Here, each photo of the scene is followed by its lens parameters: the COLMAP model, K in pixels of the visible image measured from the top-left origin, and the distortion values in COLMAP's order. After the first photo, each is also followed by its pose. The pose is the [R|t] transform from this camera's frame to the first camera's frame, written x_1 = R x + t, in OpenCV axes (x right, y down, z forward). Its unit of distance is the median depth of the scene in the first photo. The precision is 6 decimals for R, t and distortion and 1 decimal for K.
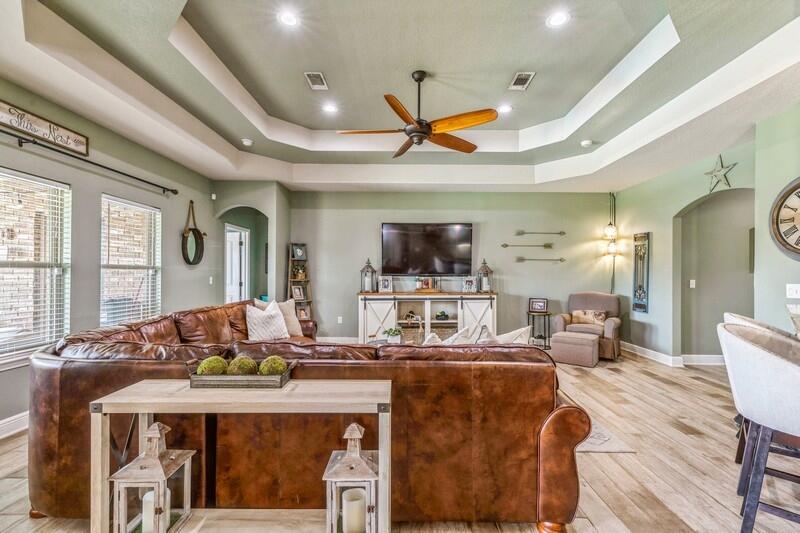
lens RADIAL K [[361.0, 0, 405.2], [0, 361.0, 273.9], [0, 0, 1]] dist [0.001260, 0.000173]
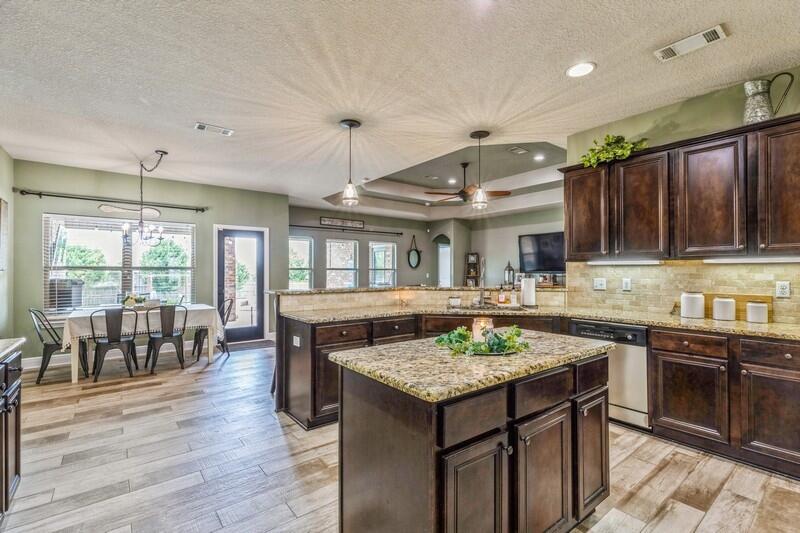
lens RADIAL K [[361.5, 0, 397.6], [0, 361.5, 267.9], [0, 0, 1]] dist [0.002499, 0.000393]
pose [[0.606136, -0.015237, -0.795215, 1.557964], [0.005485, 0.999873, -0.014977, 0.009765], [0.795342, 0.004716, 0.606143, -0.475255]]
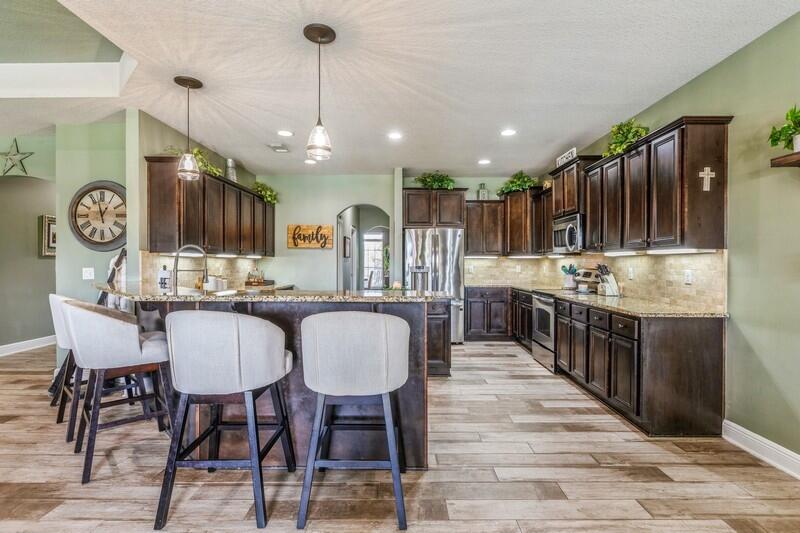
lens RADIAL K [[389.7, 0, 400.4], [0, 389.7, 266.4], [0, 0, 1]] dist [0.002028, 0.000639]
pose [[0.013343, -0.013198, 0.999824, -0.230591], [-0.003045, 0.999908, 0.013240, 0.001400], [-0.999906, -0.003221, 0.013302, -0.080654]]
